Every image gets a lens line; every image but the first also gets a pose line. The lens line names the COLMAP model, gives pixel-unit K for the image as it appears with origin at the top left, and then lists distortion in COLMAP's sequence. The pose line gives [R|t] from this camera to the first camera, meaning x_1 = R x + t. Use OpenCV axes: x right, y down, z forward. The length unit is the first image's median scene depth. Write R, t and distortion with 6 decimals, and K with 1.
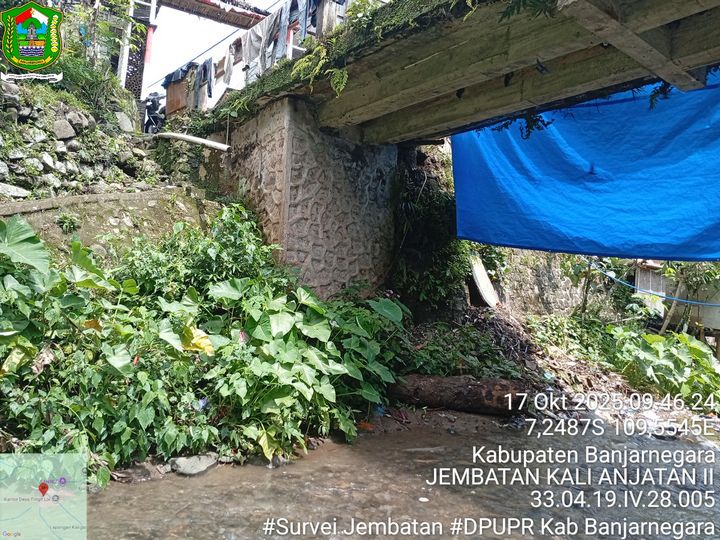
lens RADIAL K [[550.6, 0, 357.1], [0, 550.6, 272.5], [0, 0, 1]] dist [0.113022, -0.240521]
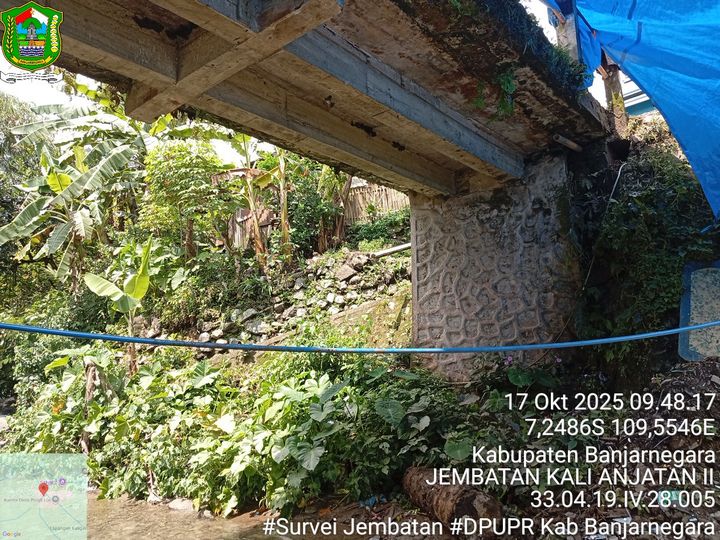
lens RADIAL K [[550.6, 0, 357.1], [0, 550.6, 272.5], [0, 0, 1]] dist [0.113022, -0.240521]
pose [[0.216045, -0.240953, -0.946185, 0.782111], [0.124815, 0.967936, -0.217993, 0.060350], [0.968373, -0.071002, 0.239193, 0.607611]]
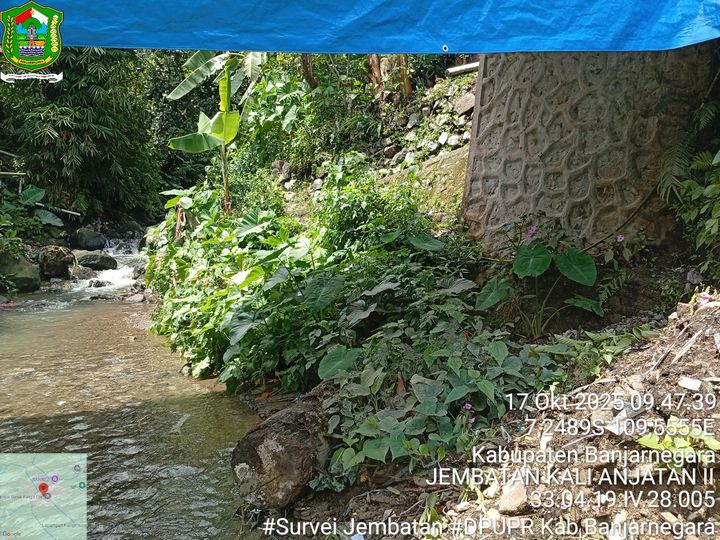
lens RADIAL K [[550.6, 0, 357.1], [0, 550.6, 272.5], [0, 0, 1]] dist [0.113022, -0.240521]
pose [[-0.276951, 0.012882, -0.960798, 0.554168], [0.022431, 0.999724, 0.006938, 0.063491], [0.960622, -0.019630, -0.277163, 0.979218]]
